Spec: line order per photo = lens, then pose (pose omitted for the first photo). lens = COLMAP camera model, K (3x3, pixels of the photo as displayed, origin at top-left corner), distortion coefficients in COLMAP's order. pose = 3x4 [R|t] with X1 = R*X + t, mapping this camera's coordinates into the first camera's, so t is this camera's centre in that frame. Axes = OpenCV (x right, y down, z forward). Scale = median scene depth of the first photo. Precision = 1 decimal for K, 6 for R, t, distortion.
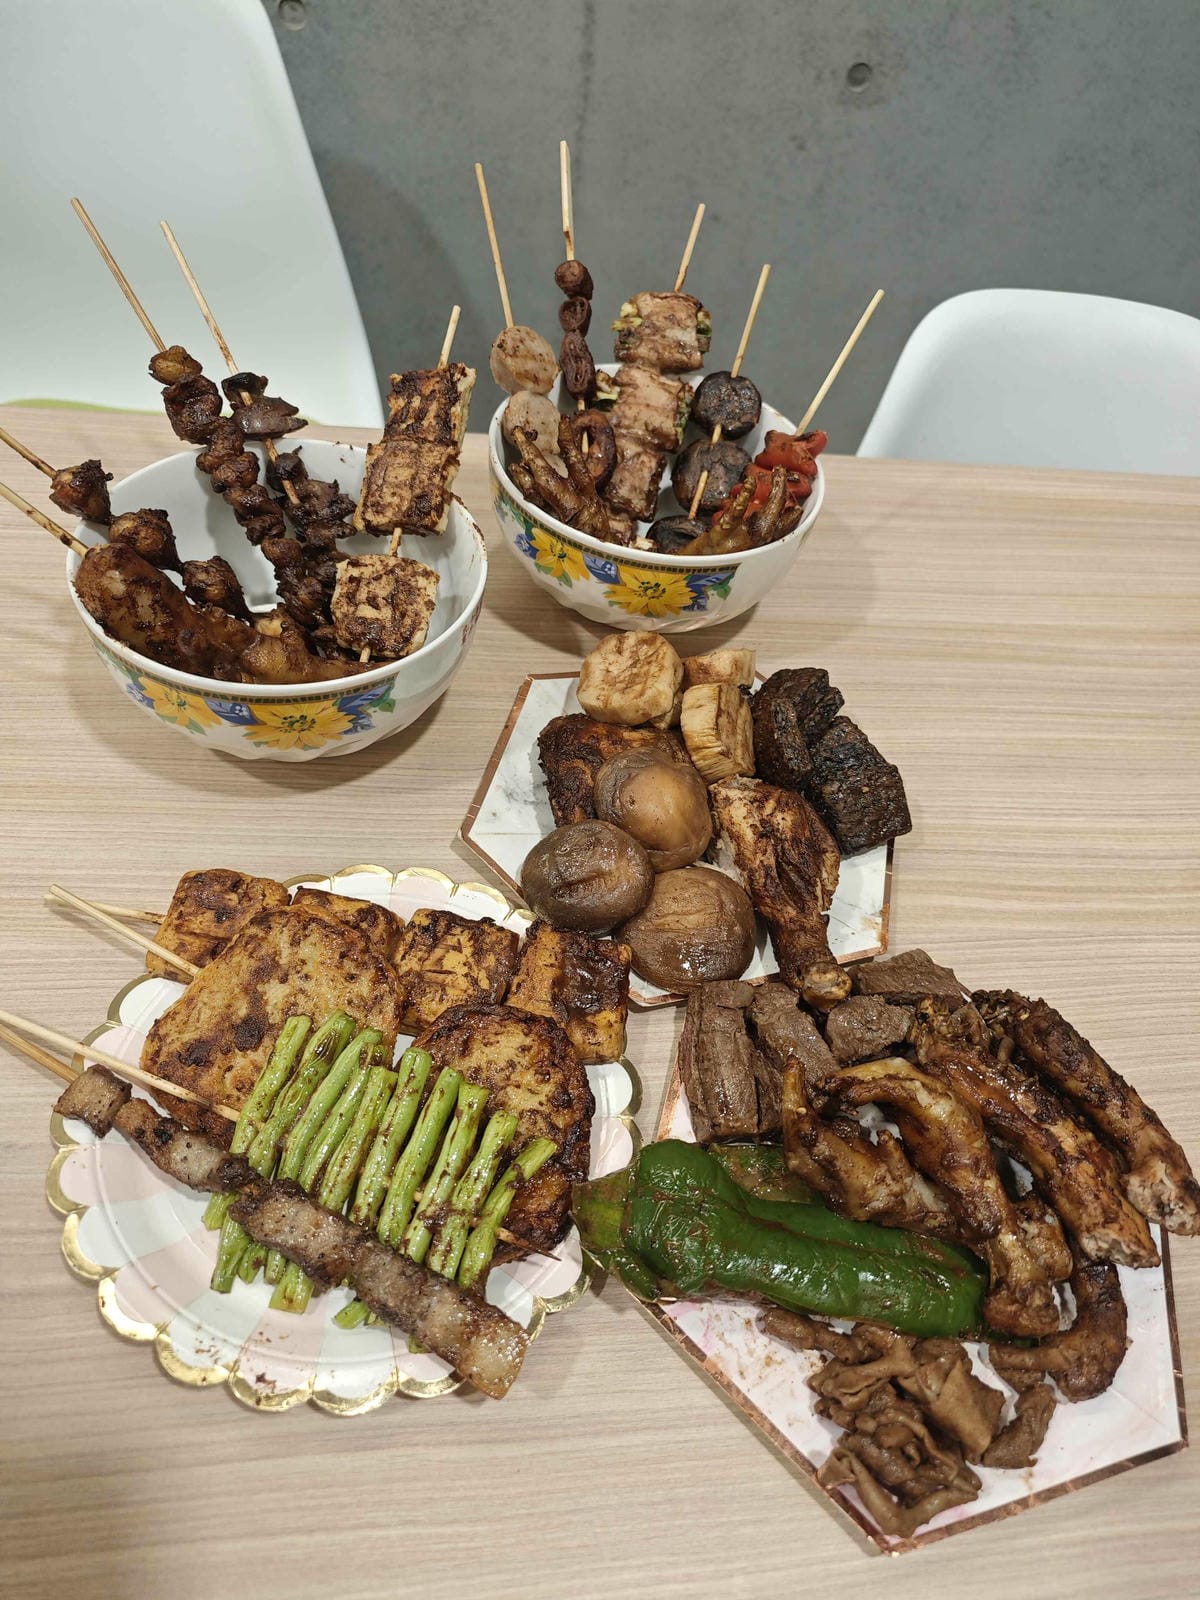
lens RADIAL K [[1092.3, 0, 611.2], [0, 1092.3, 802.7], [0, 0, 1]] dist [-0.007838, 0.010471]
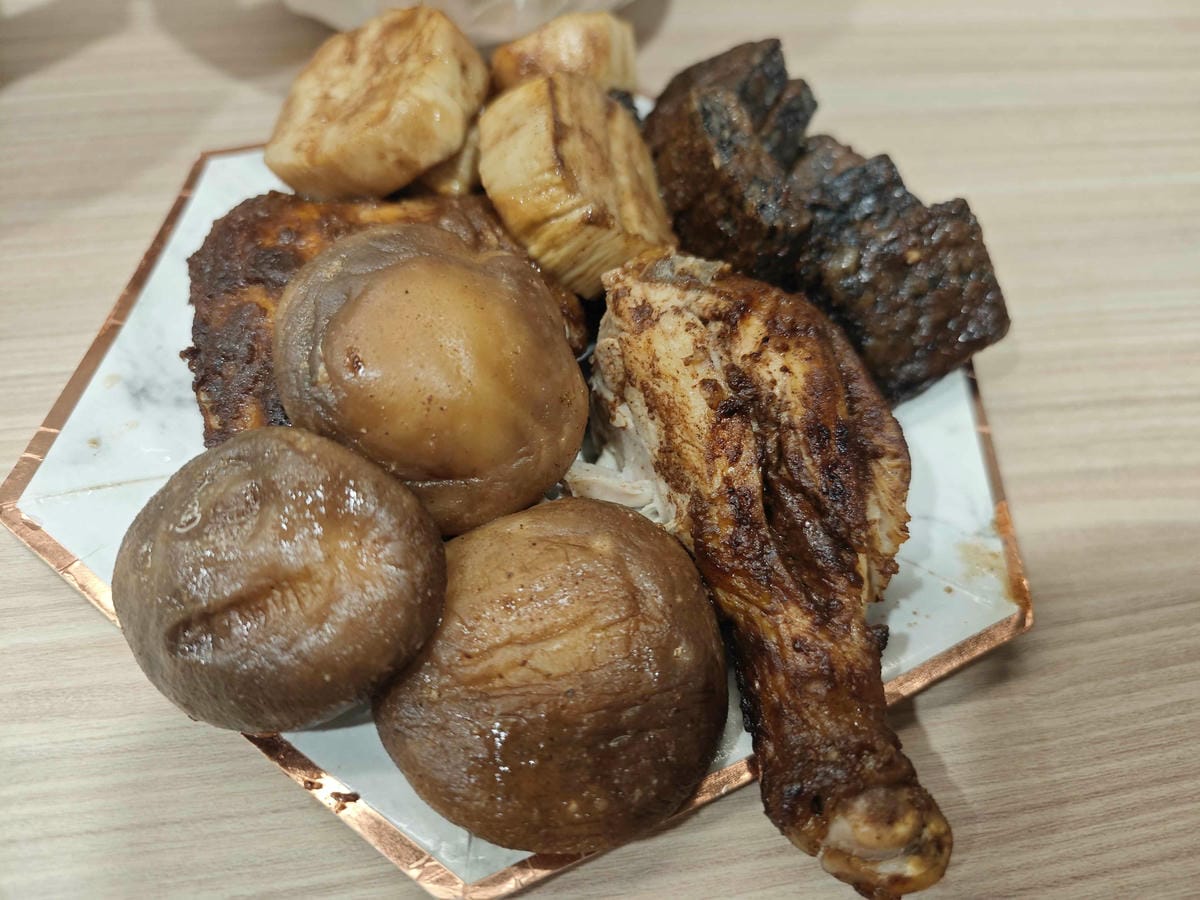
lens RADIAL K [[819.2, 0, 595.6], [0, 819.2, 449.2], [0, 0, 1]] dist [-0.007838, 0.010471]
pose [[0.986716, -0.159482, 0.030952, 0.105583], [0.155684, 0.982697, 0.100345, 0.015781], [-0.046420, -0.094193, 0.994471, 0.874016]]
